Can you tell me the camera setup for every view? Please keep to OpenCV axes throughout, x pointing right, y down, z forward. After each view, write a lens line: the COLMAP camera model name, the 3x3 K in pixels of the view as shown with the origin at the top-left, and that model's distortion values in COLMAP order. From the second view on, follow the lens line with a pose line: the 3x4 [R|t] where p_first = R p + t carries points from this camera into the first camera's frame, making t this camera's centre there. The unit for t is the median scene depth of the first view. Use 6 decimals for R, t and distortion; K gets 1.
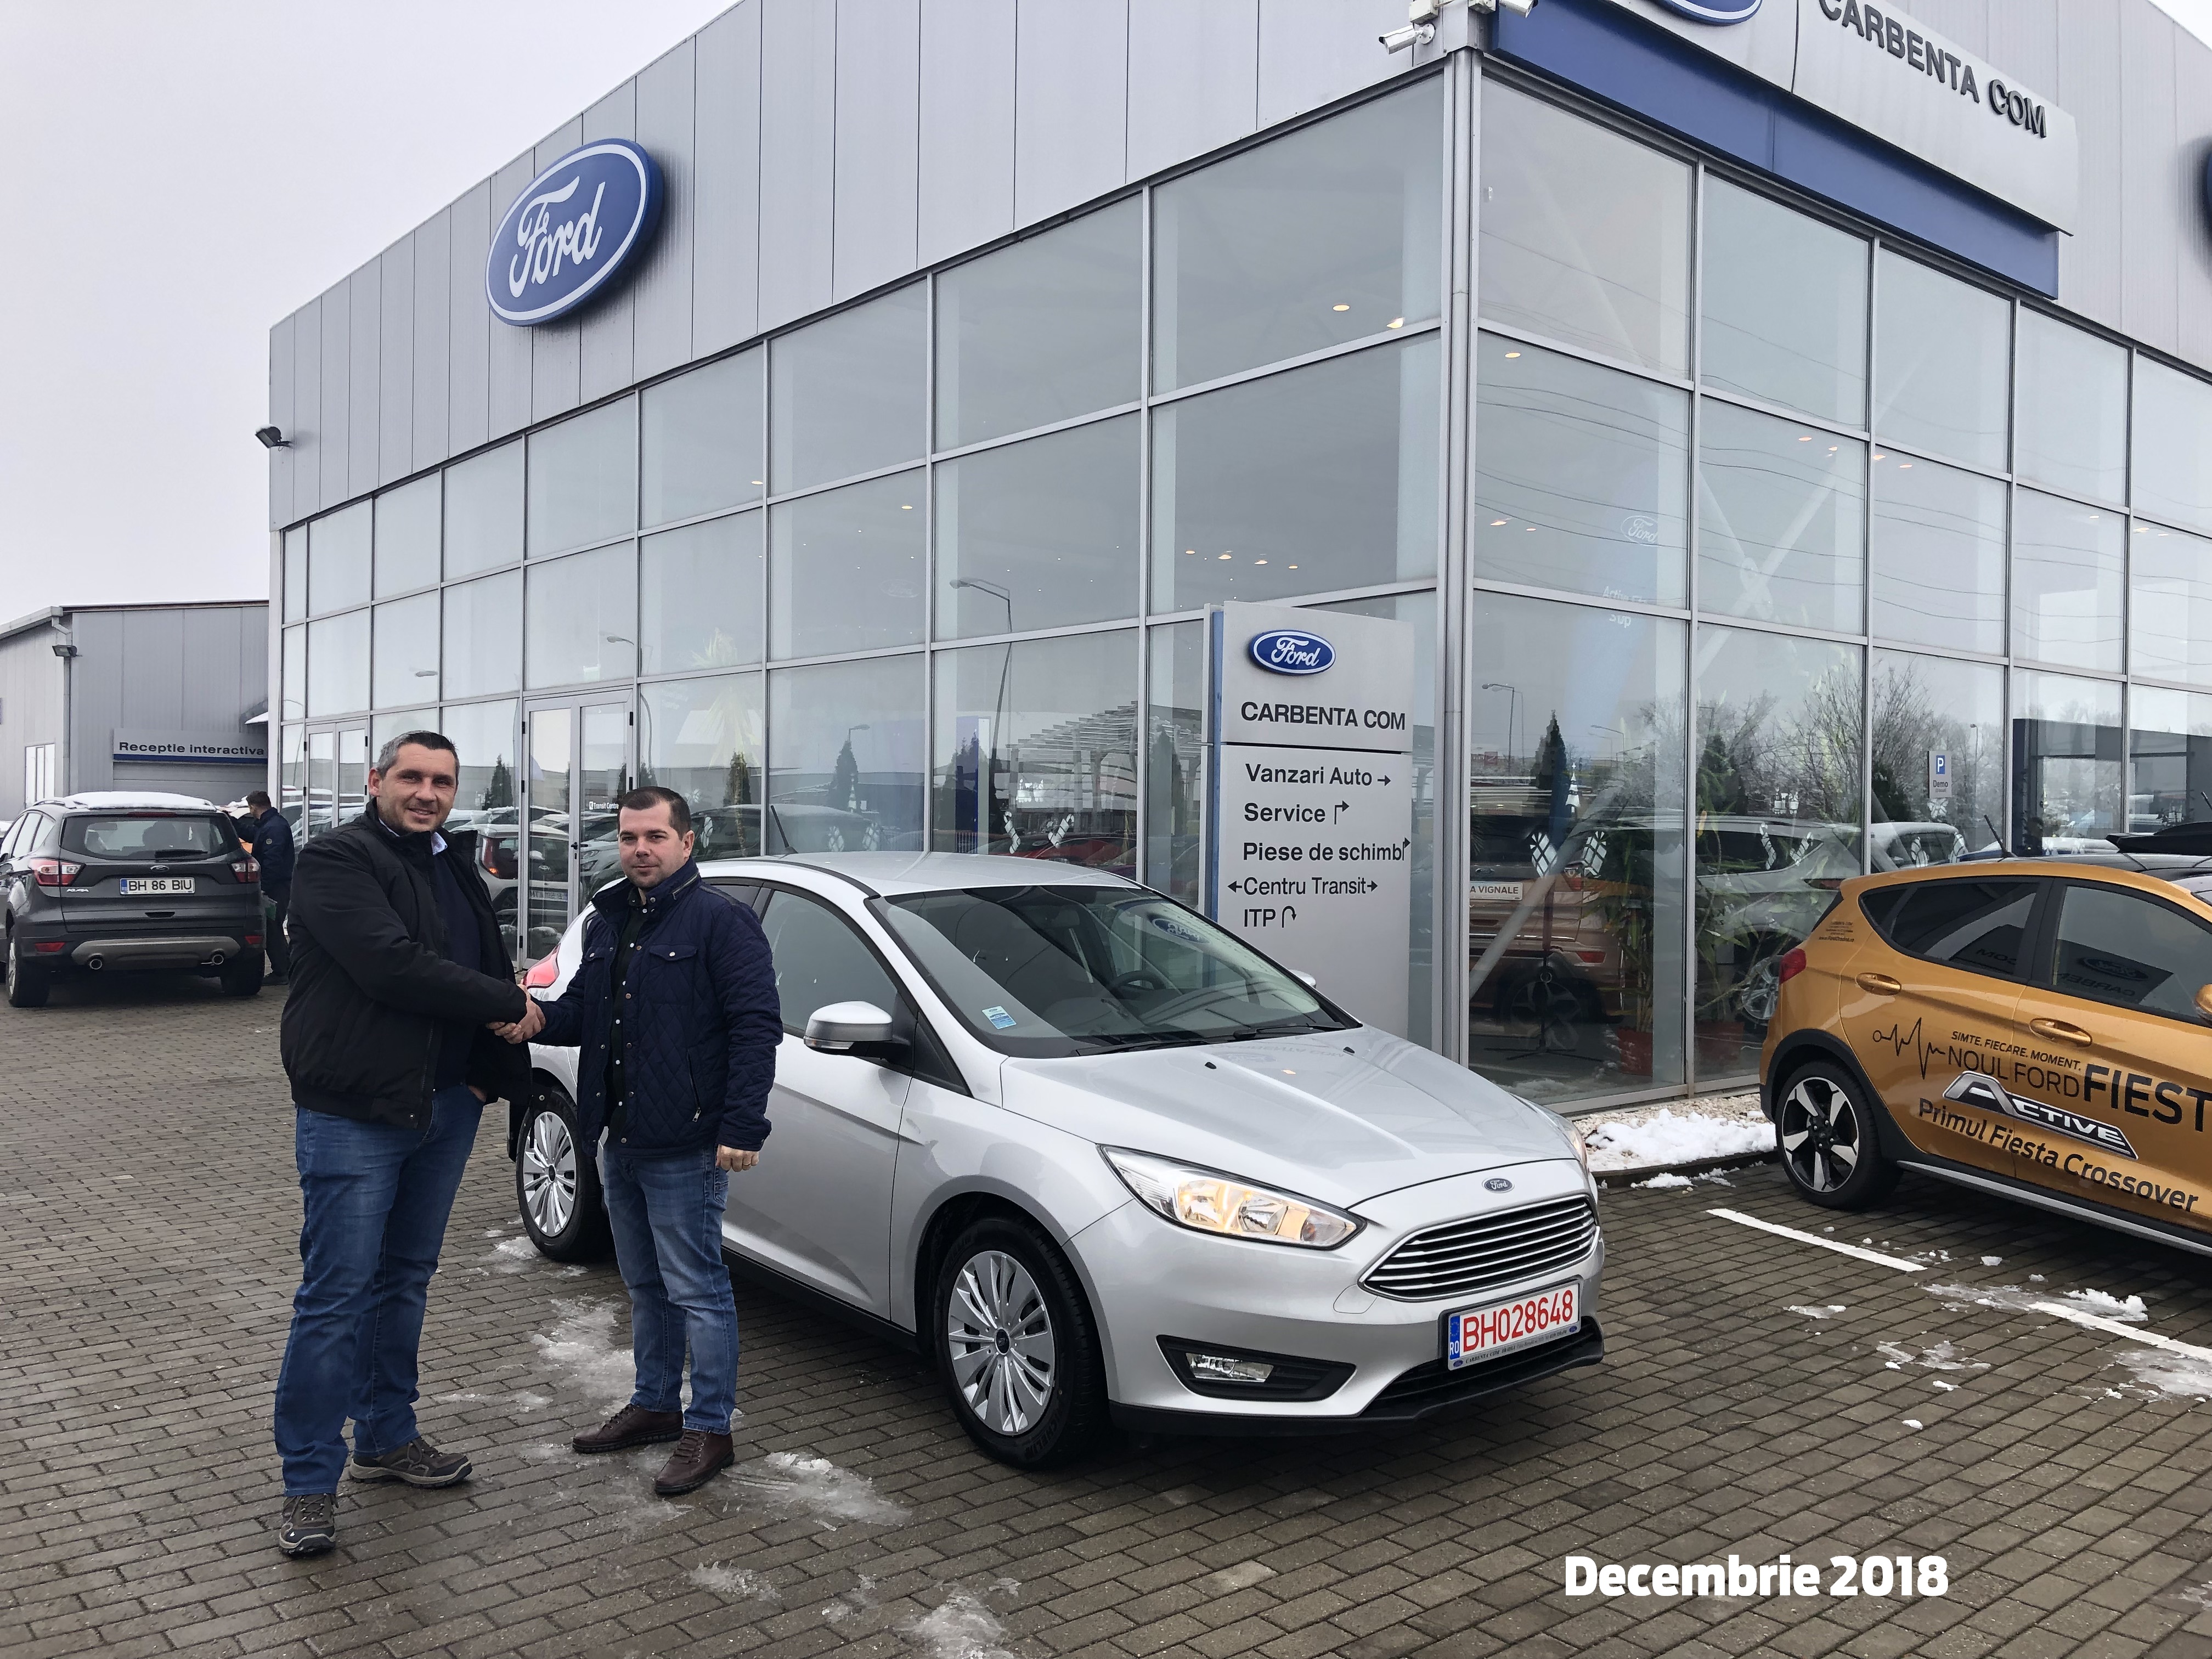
lens RADIAL K [[1808.6, 0, 1109.4], [0, 1808.6, 840.1], [0, 0, 1]] dist [0.016677, 0.004189]
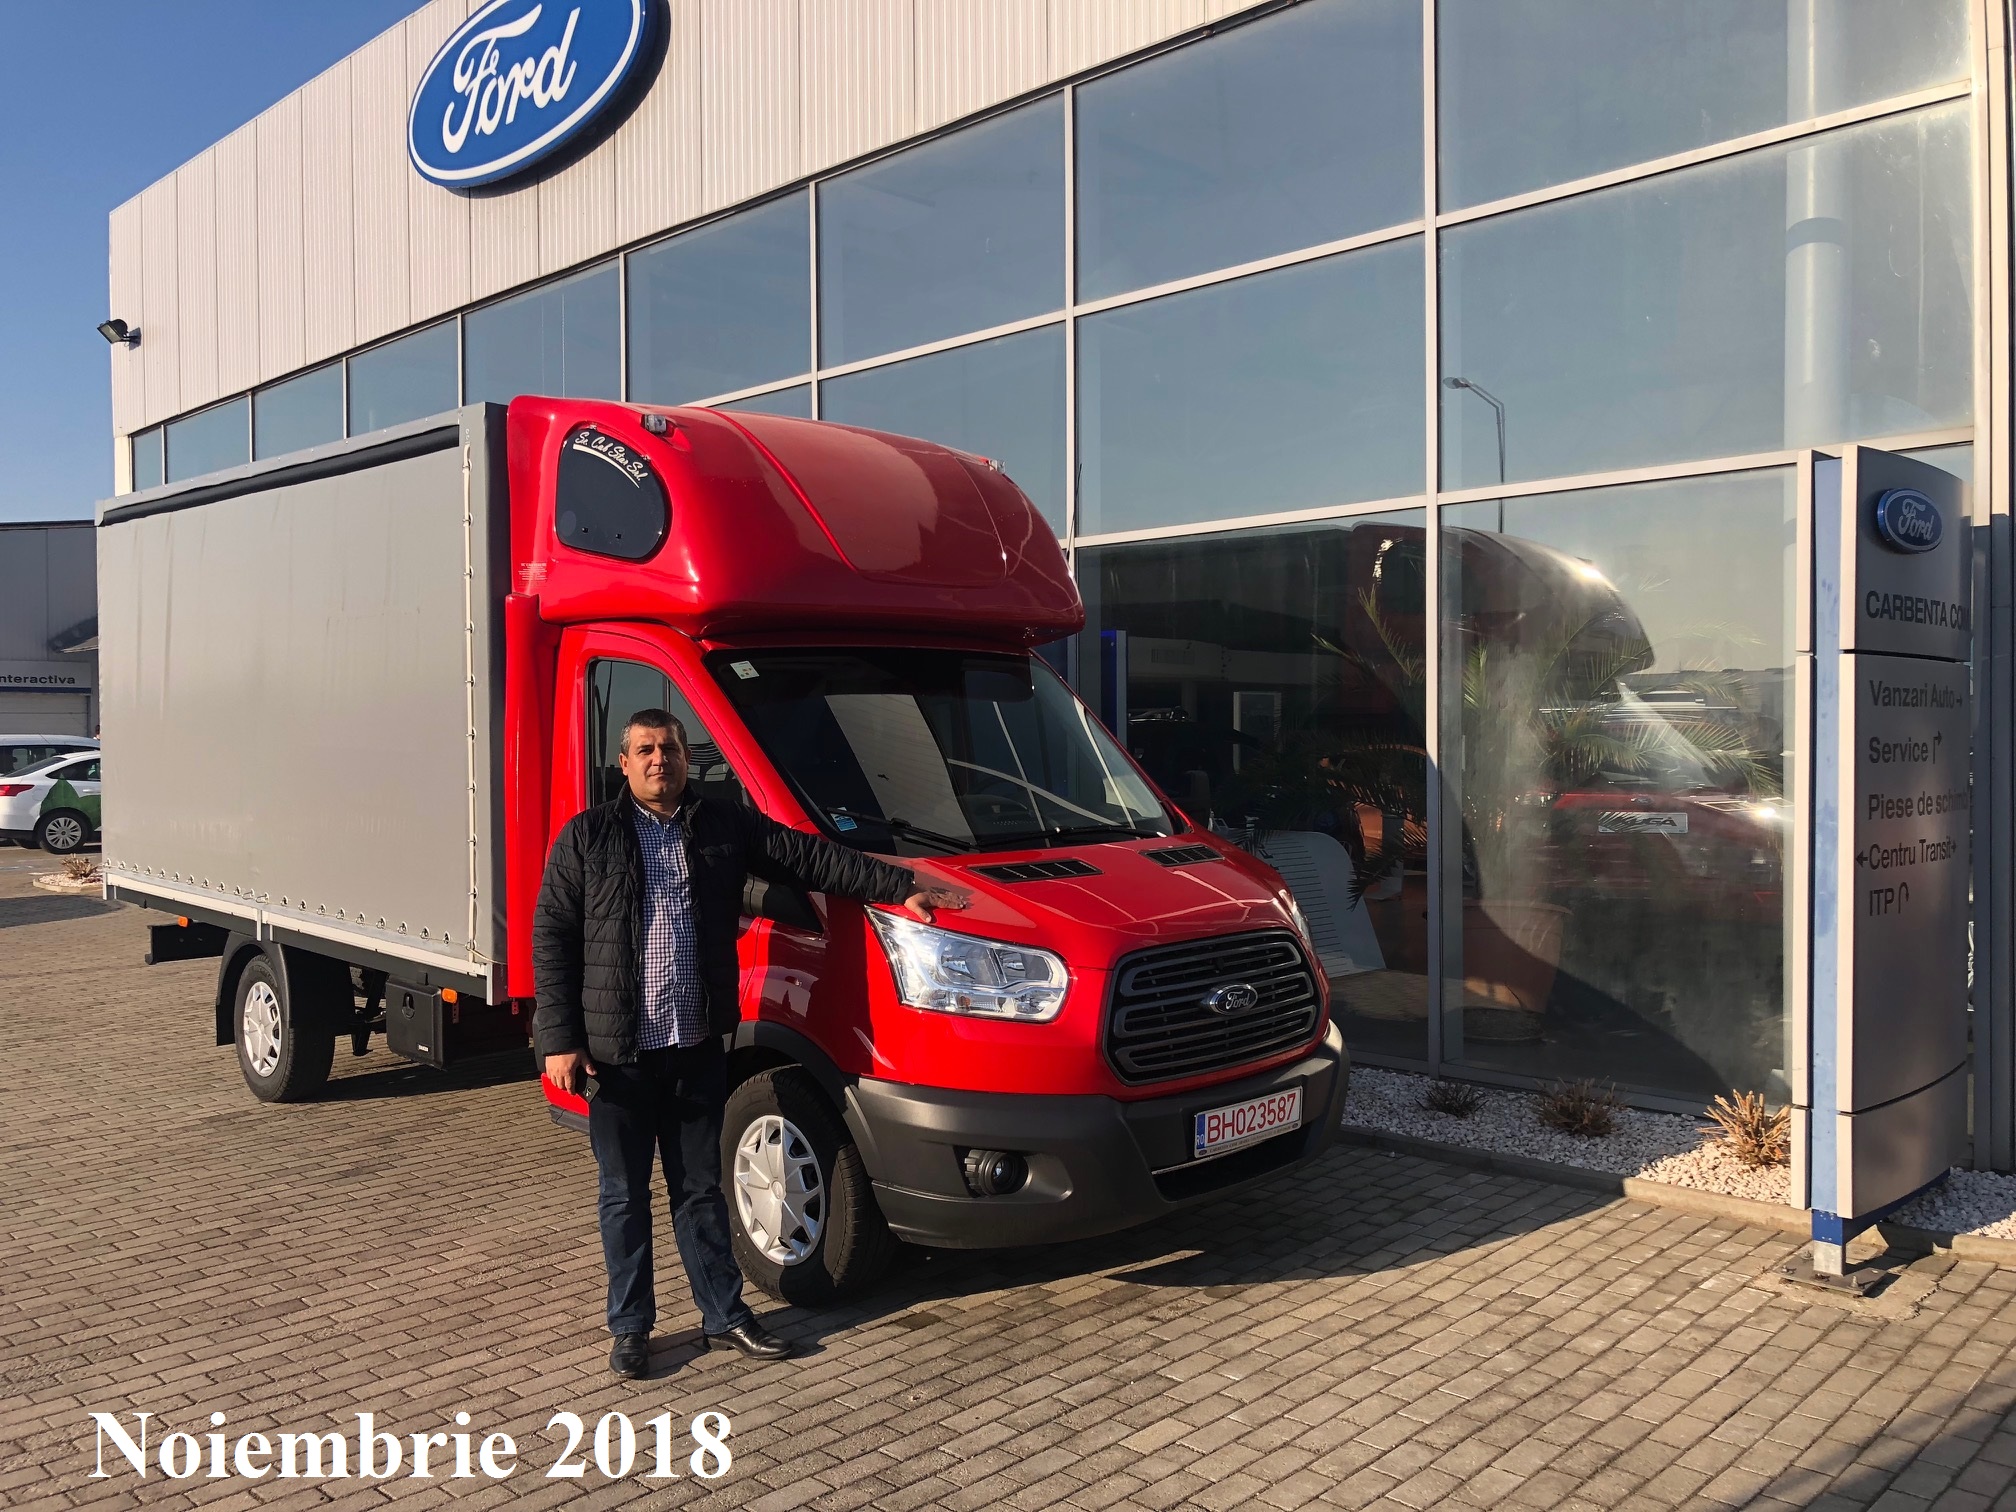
lens RADIAL K [[1659.1, 0, 984.8], [0, 1659.1, 752.6], [0, 0, 1]] dist [0.018702, 0.005801]
pose [[0.995882, -0.019087, 0.088628, -0.162786], [0.018828, 0.999816, 0.003752, -0.011980], [-0.088683, -0.002068, 0.996058, 0.200281]]
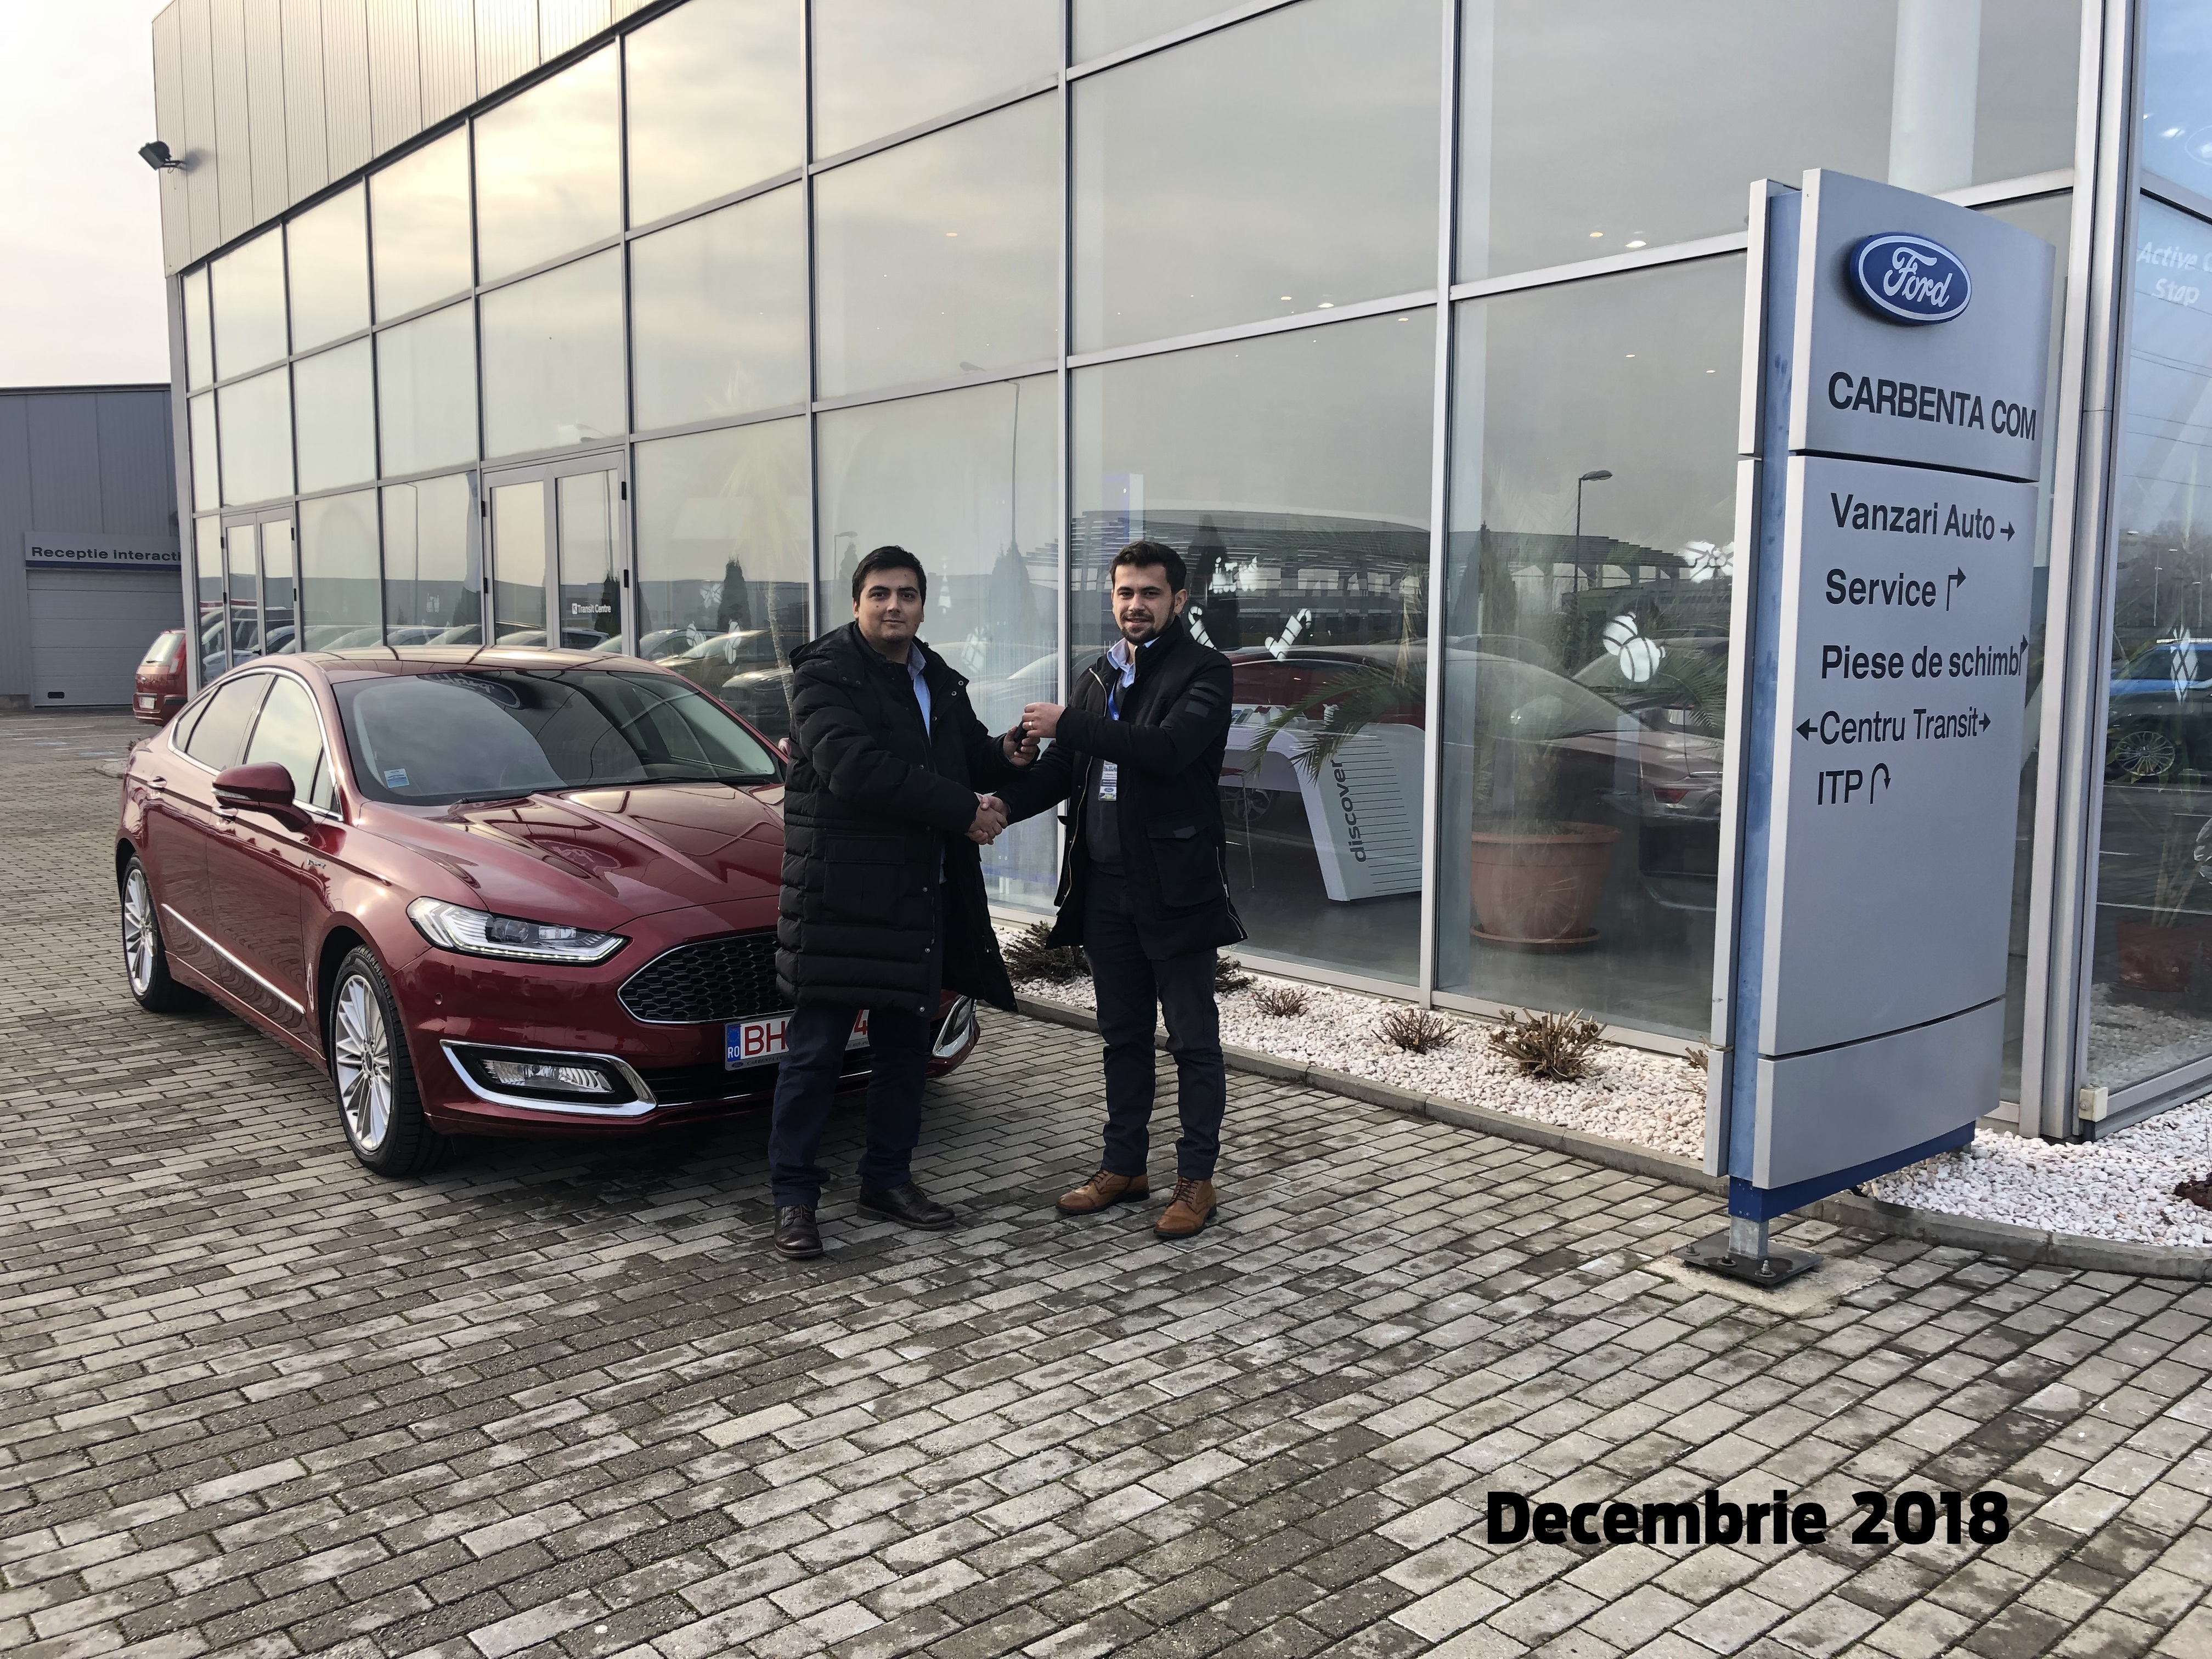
lens RADIAL K [[1816.8, 0, 1100.5], [0, 1816.8, 819.8], [0, 0, 1]] dist [0.015375, 0.004068]
pose [[0.999964, -0.007797, 0.003217, -0.070236], [0.007469, 0.995754, 0.091752, 0.000905], [-0.003919, -0.091724, 0.995777, 0.238568]]
